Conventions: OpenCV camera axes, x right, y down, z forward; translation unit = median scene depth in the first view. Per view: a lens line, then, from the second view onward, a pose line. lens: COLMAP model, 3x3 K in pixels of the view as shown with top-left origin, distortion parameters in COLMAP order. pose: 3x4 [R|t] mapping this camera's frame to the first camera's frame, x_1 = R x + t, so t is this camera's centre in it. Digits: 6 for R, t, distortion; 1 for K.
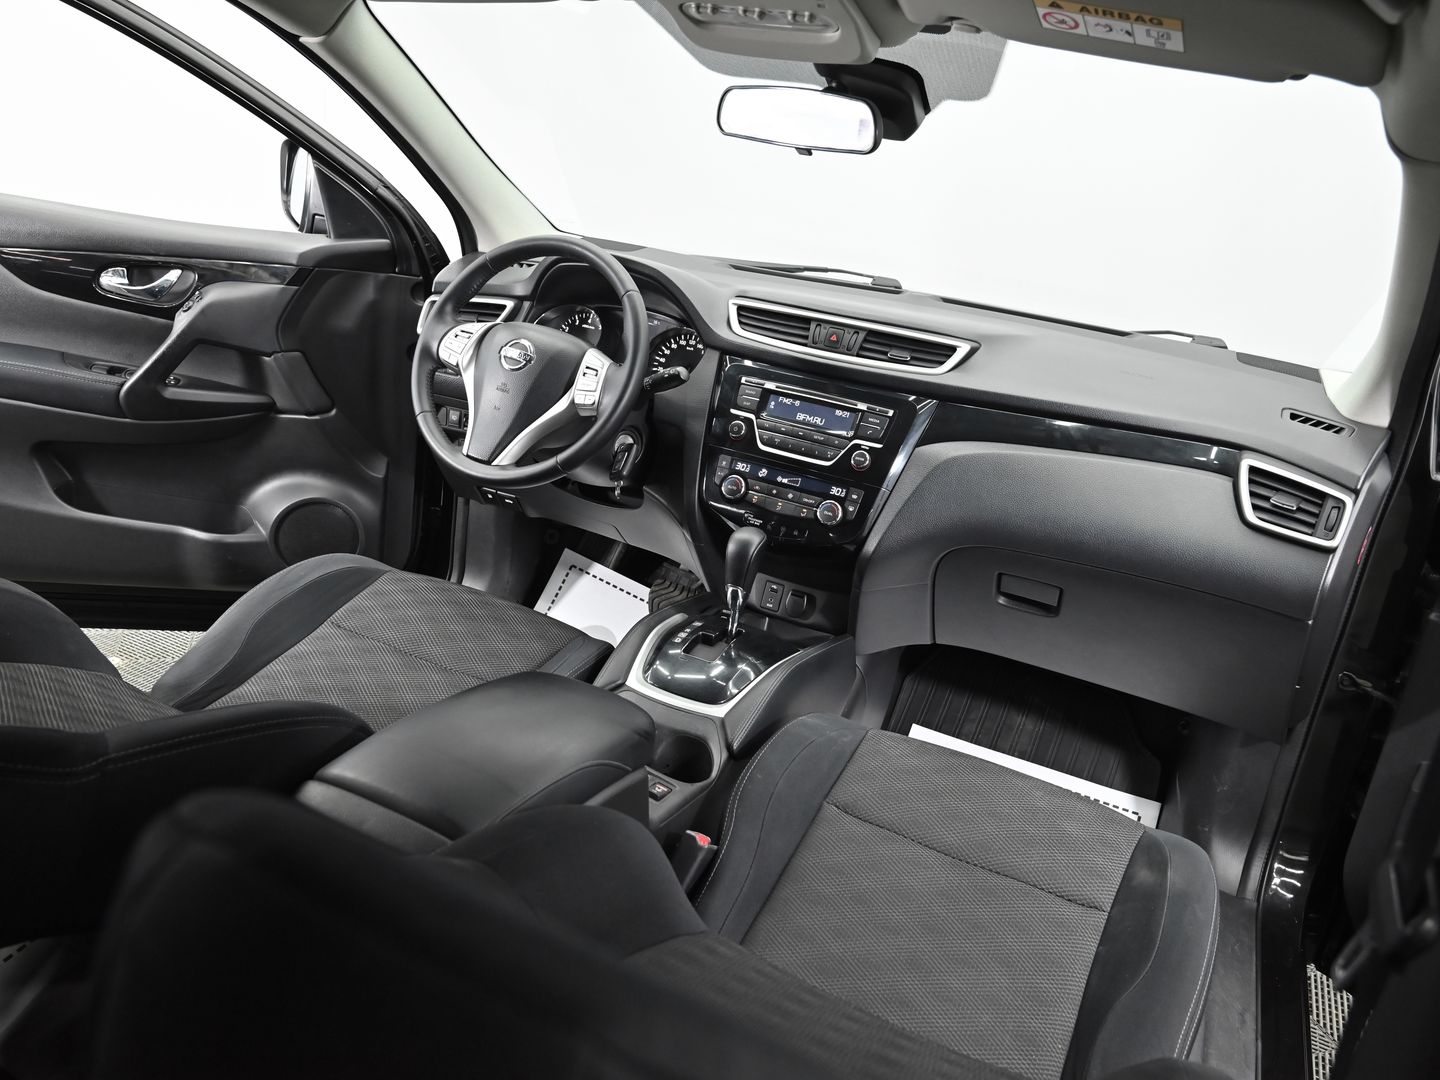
lens RADIAL K [[1074.5, 0, 722.2], [0, 1074.5, 546.2], [0, 0, 1]] dist [-0.010945, 0.005049]
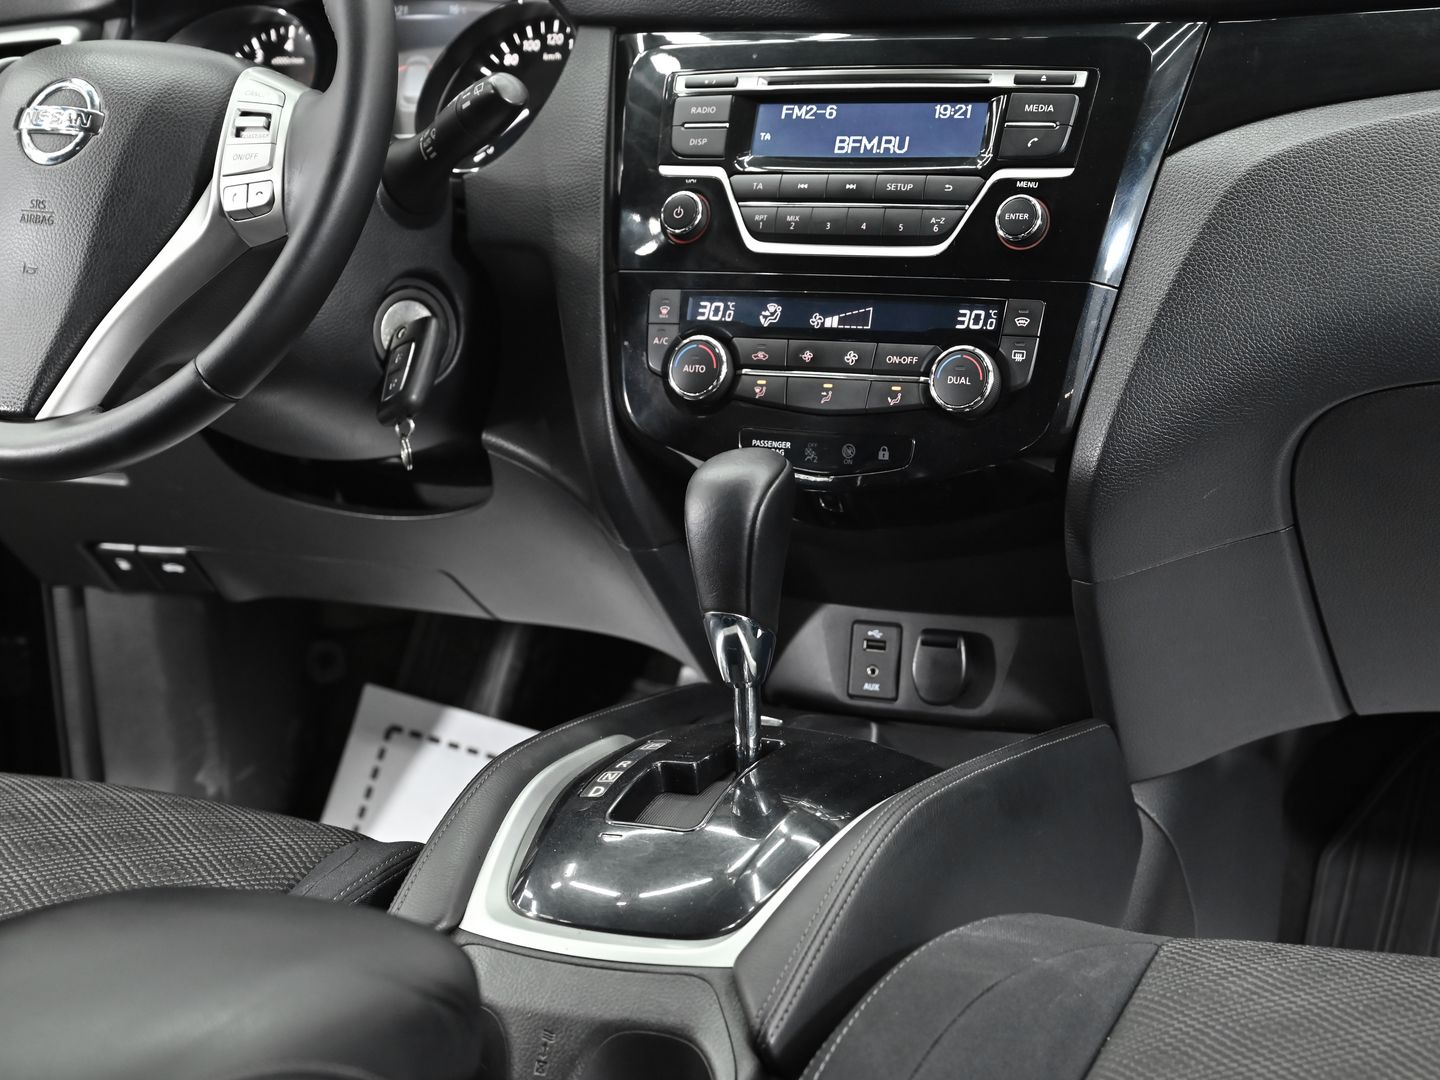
lens RADIAL K [[2751.2, 0, 719.2], [0, 2751.2, 549.3], [0, 0, 1]] dist [-0.013406, 0.000000]
pose [[0.981547, -0.178323, -0.069036, 0.067628], [0.171904, 0.981006, -0.089872, 0.086056], [0.083751, 0.076346, 0.993558, 0.076904]]
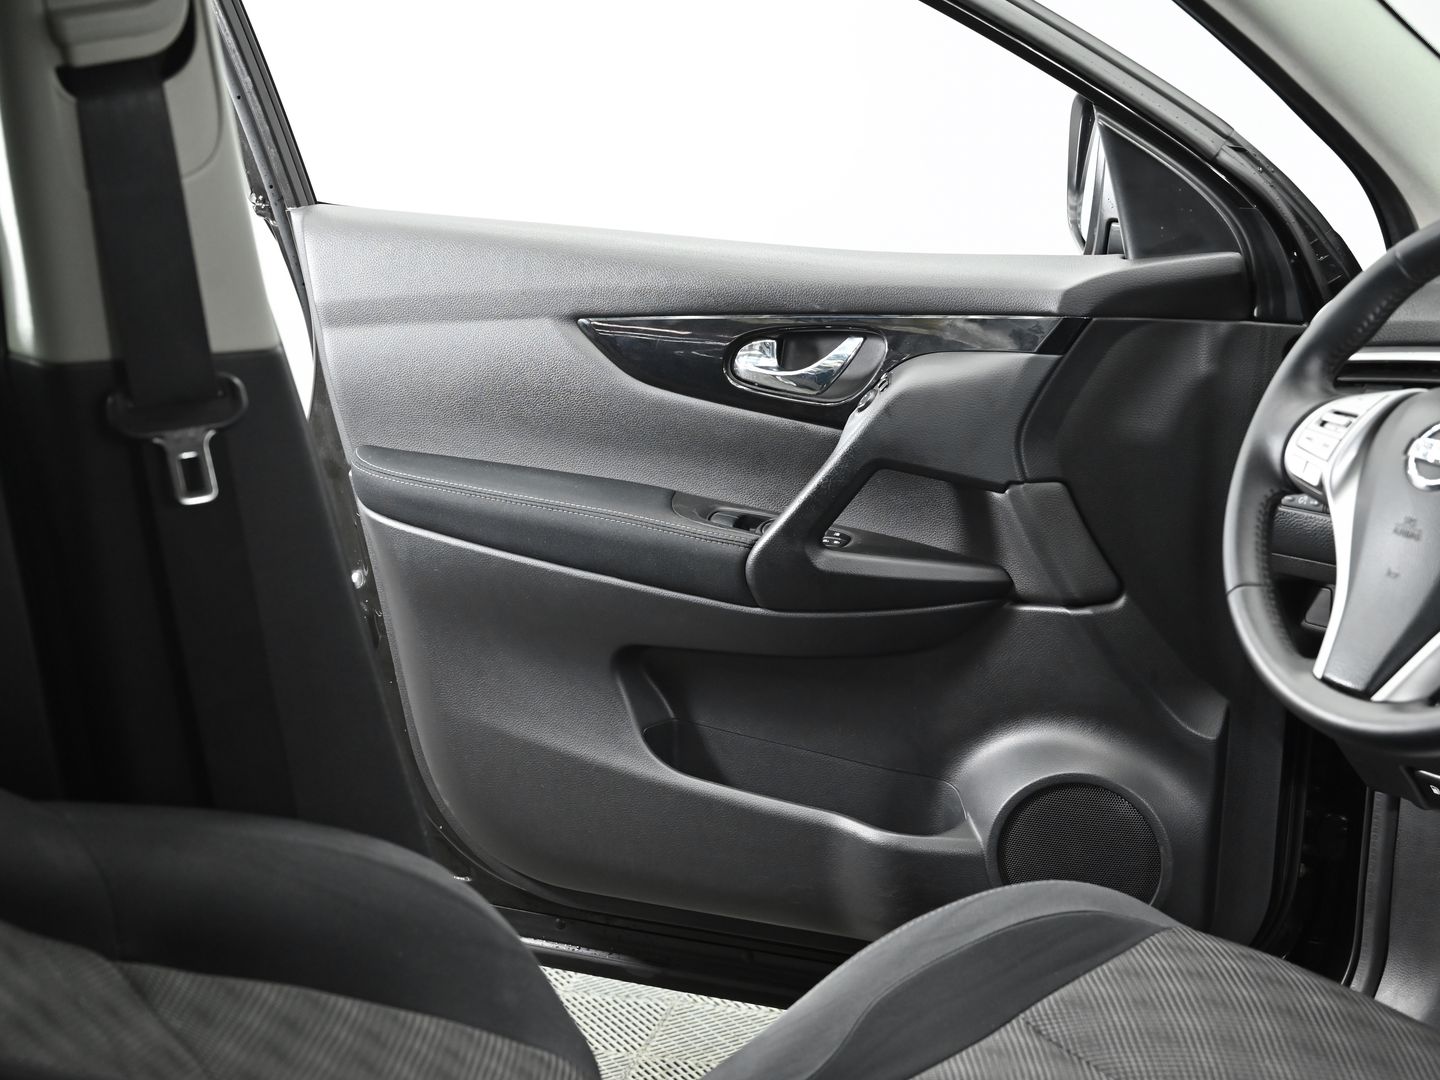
lens RADIAL K [[2130.4, 0, 715.9], [0, 2130.4, 545.7], [0, 0, 1]] dist [-0.011546, 0.000000]
pose [[0.812361, -0.010843, -0.583054, 0.070477], [-0.093499, 0.984471, -0.148578, 0.015283], [0.575611, 0.175214, 0.798732, 0.125542]]
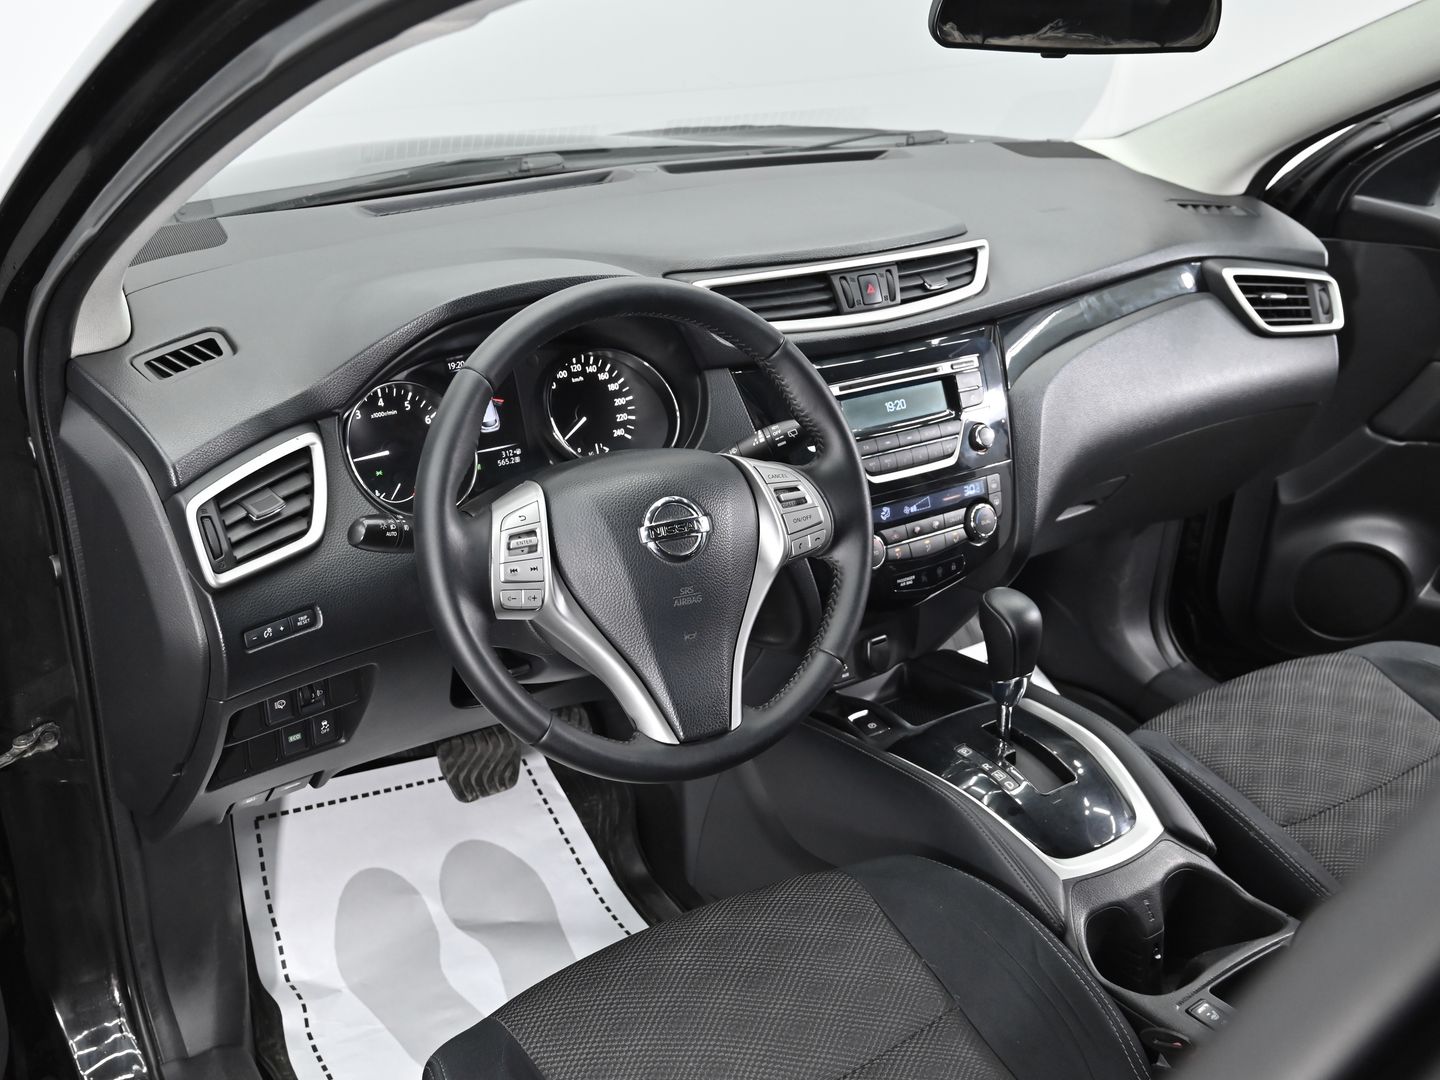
lens RADIAL K [[1345.0, 0, 710.6], [0, 1345.0, 534.7], [0, 0, 1]] dist [0.000480, 0.000000]
pose [[0.521896, -0.468149, 0.713064, -0.600220], [0.328702, 0.881756, 0.338322, -0.361389], [-0.787134, 0.057816, 0.614066, 0.541427]]
